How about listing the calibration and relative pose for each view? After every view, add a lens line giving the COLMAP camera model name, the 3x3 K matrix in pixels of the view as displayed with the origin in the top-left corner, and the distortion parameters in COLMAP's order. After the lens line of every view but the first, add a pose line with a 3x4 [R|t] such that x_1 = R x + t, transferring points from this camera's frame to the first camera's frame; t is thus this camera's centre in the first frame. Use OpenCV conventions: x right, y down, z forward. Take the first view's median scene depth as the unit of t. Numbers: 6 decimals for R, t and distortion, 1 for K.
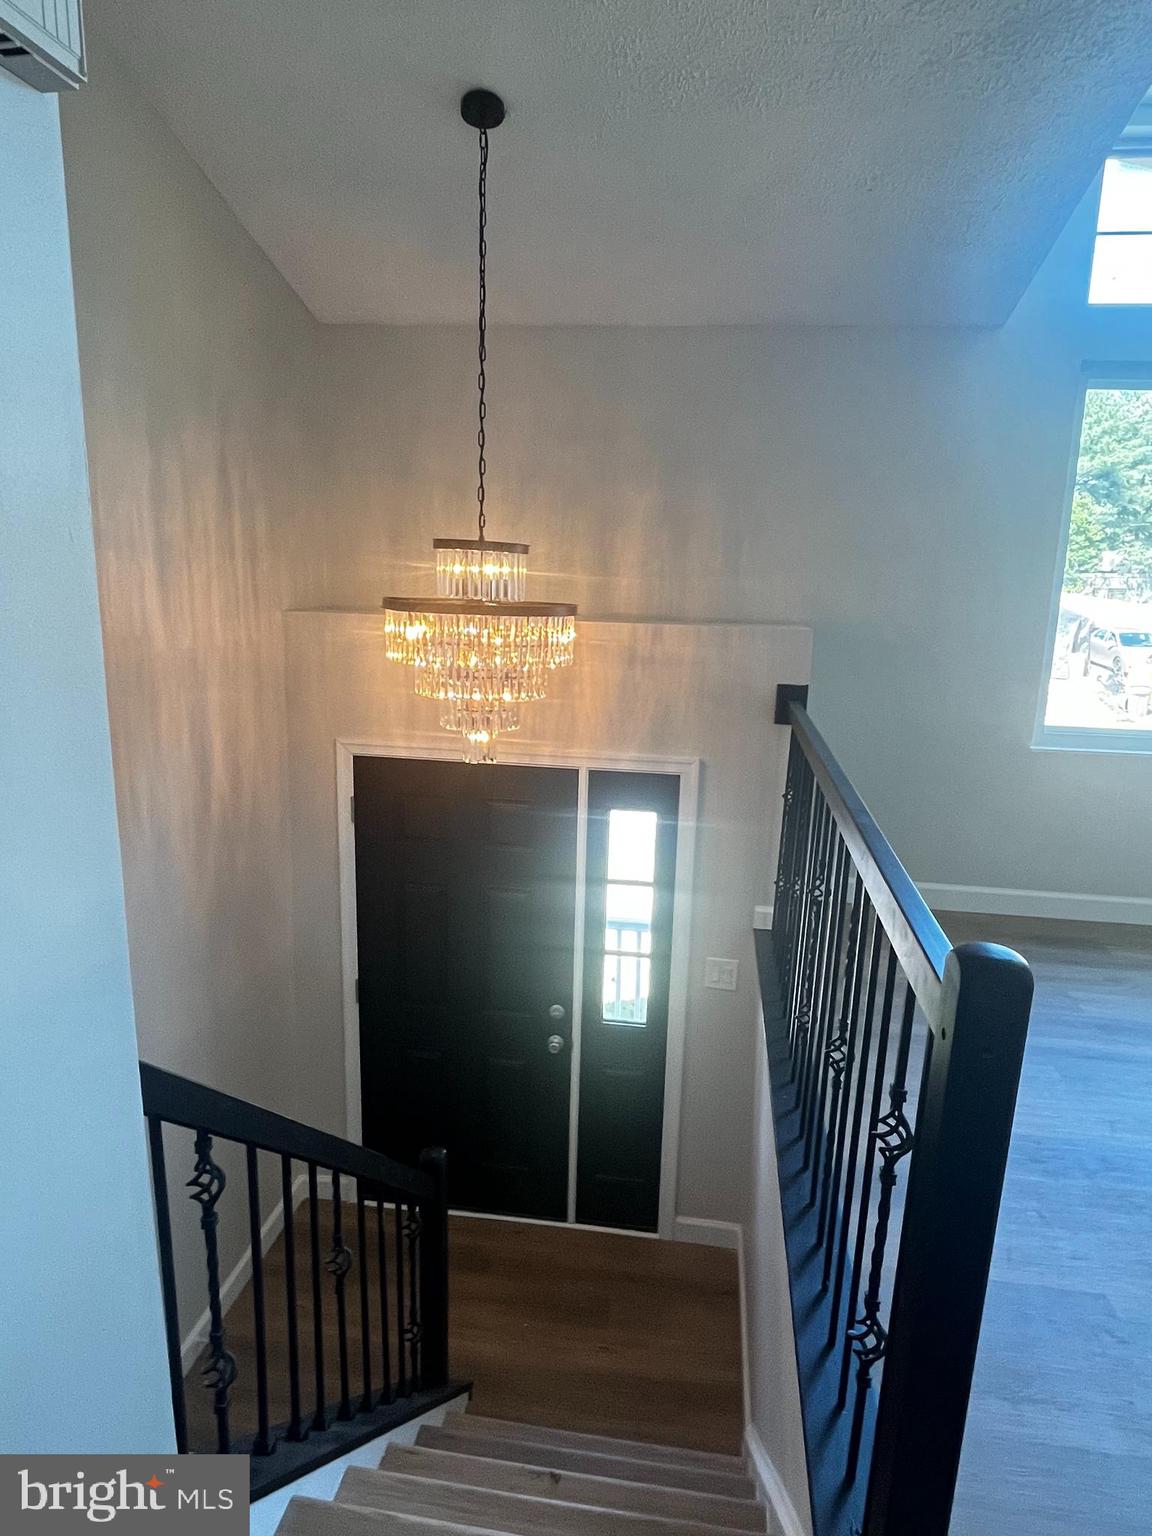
lens RADIAL K [[927.3, 0, 582.5], [0, 927.3, 759.8], [0, 0, 1]] dist [-0.004013, -0.002463]
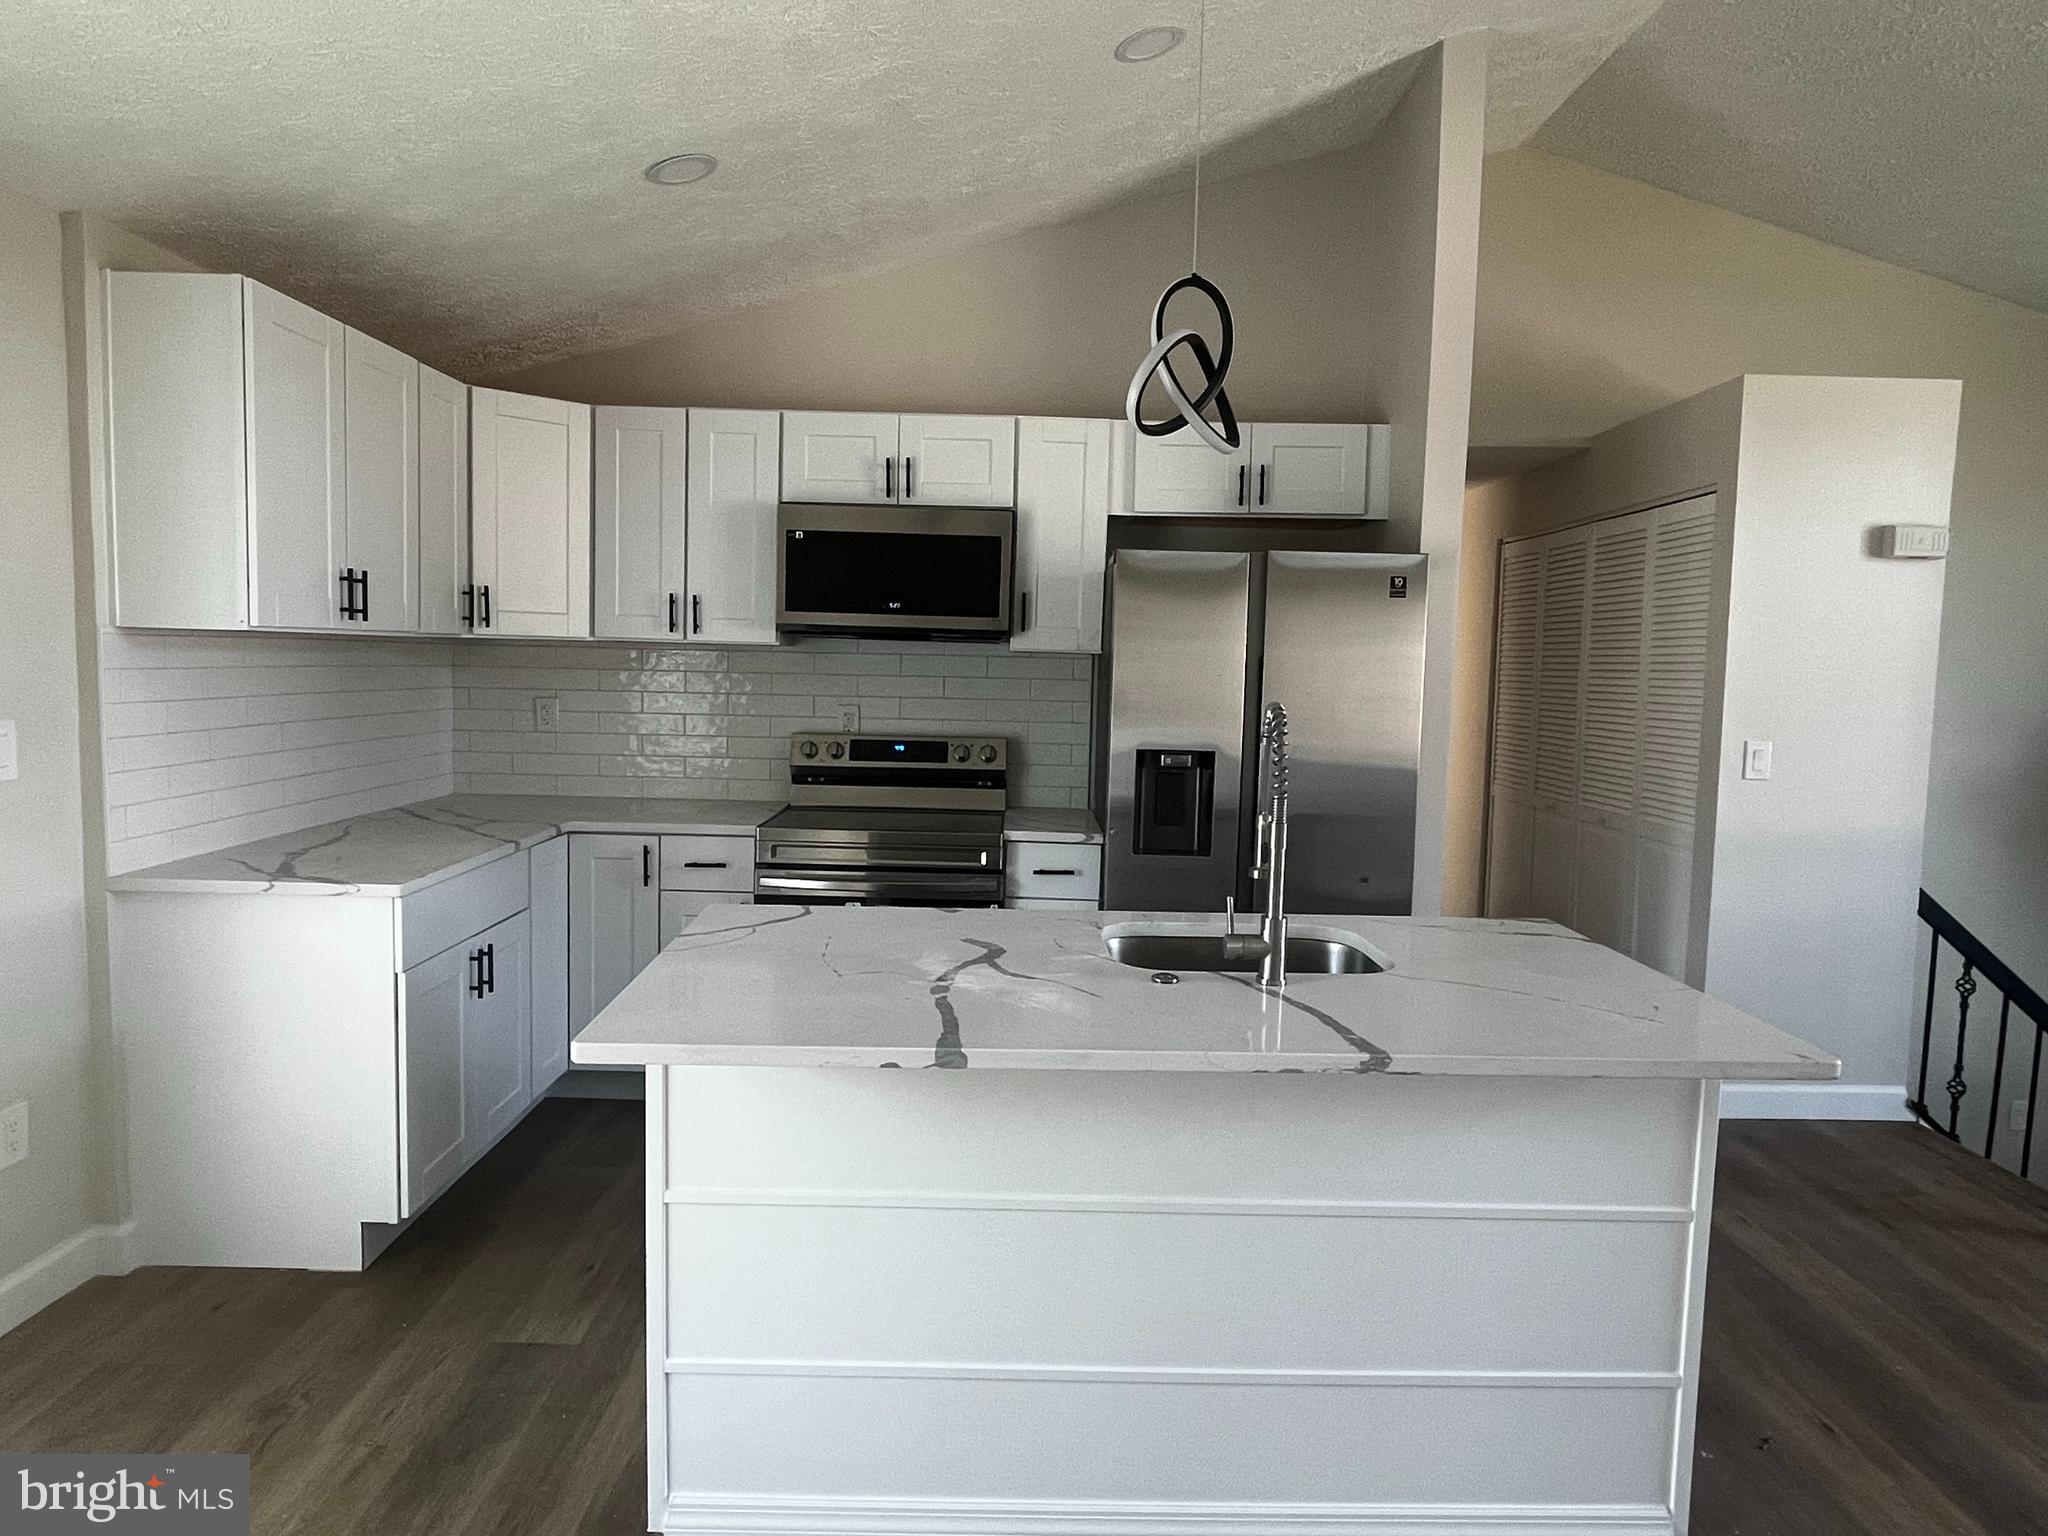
lens RADIAL K [[1236.4, 0, 1009.6], [0, 1236.4, 758.2], [0, 0, 1]] dist [-0.004013, -0.002463]
pose [[0.136452, 0.056412, -0.989039, 0.855362], [-0.217997, 0.975614, 0.025570, 0.144286], [0.966363, 0.212119, 0.145422, -0.683573]]
